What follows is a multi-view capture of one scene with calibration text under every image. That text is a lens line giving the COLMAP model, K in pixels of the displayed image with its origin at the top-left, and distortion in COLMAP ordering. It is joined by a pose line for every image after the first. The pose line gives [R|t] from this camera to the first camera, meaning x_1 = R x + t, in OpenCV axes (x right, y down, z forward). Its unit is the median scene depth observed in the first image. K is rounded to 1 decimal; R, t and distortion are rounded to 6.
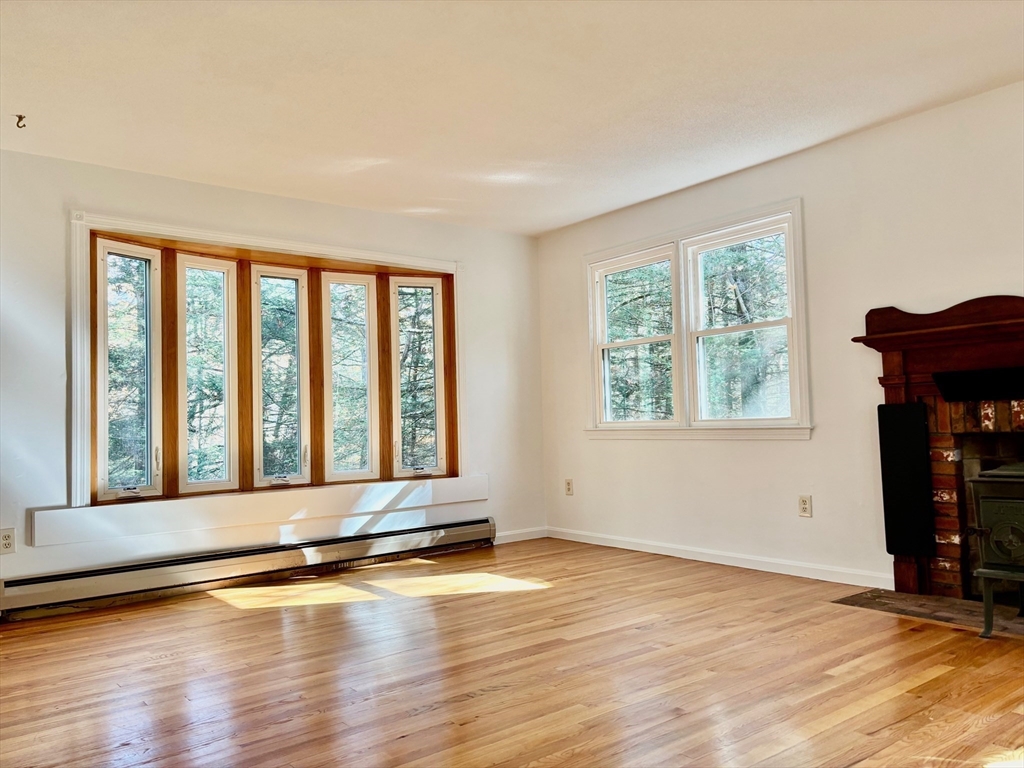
lens RADIAL K [[768.3, 0, 518.7], [0, 768.3, 389.0], [0, 0, 1]] dist [0.050567, -0.049238]
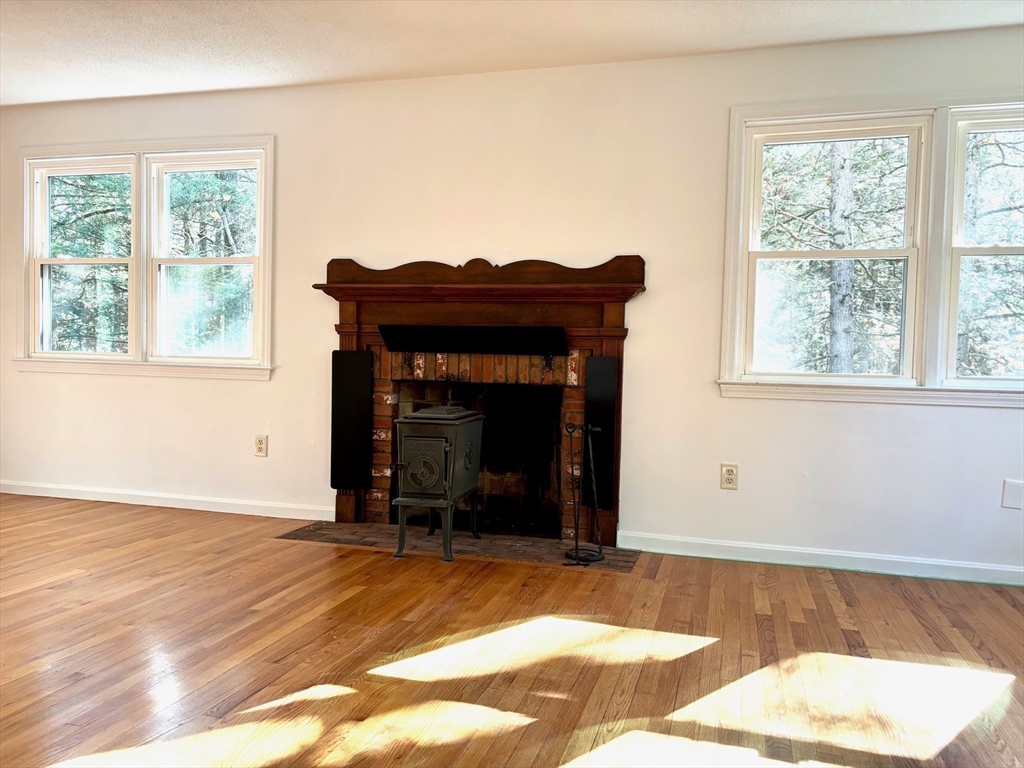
lens RADIAL K [[768.3, 0, 519.5], [0, 768.3, 384.9], [0, 0, 1]] dist [0.050567, -0.049238]
pose [[0.803460, 0.031508, 0.594525, 0.042027], [-0.076248, 0.995821, 0.050268, -0.004921], [-0.590457, -0.085719, 0.802504, -0.003787]]
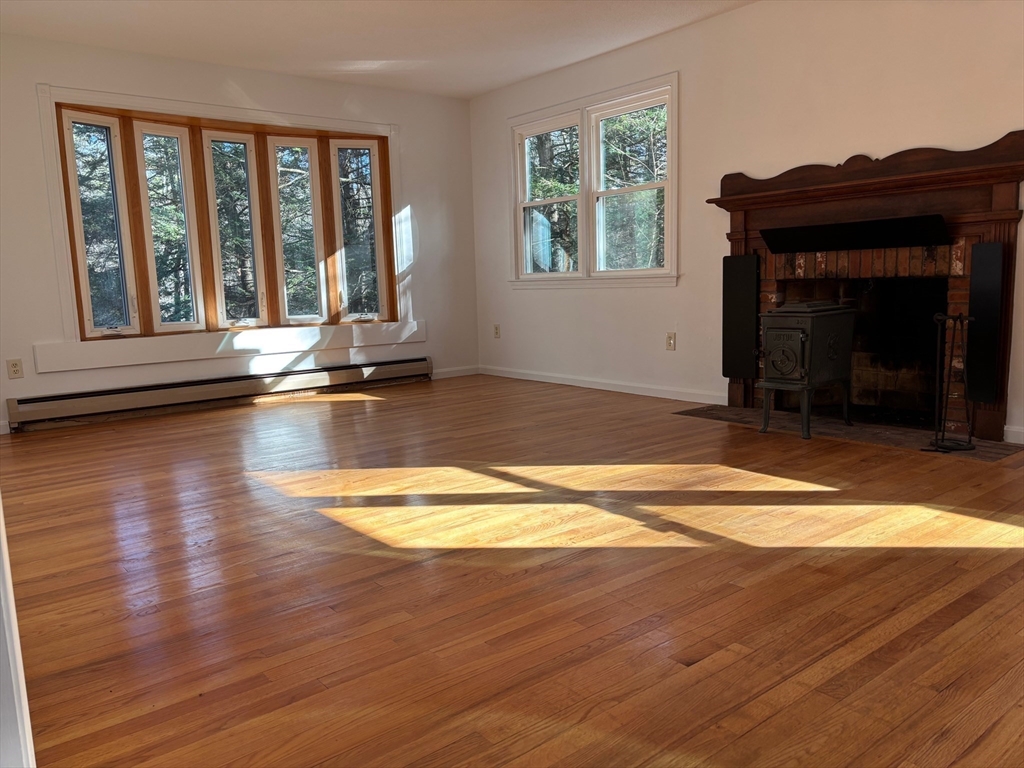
lens RADIAL K [[768.3, 0, 507.7], [0, 768.3, 386.6], [0, 0, 1]] dist [0.050567, -0.049238]
pose [[1.000000, -0.000805, 0.000411, 0.124198], [0.000715, 0.982929, 0.183982, -0.001971], [-0.000552, -0.183982, 0.982930, -0.222262]]
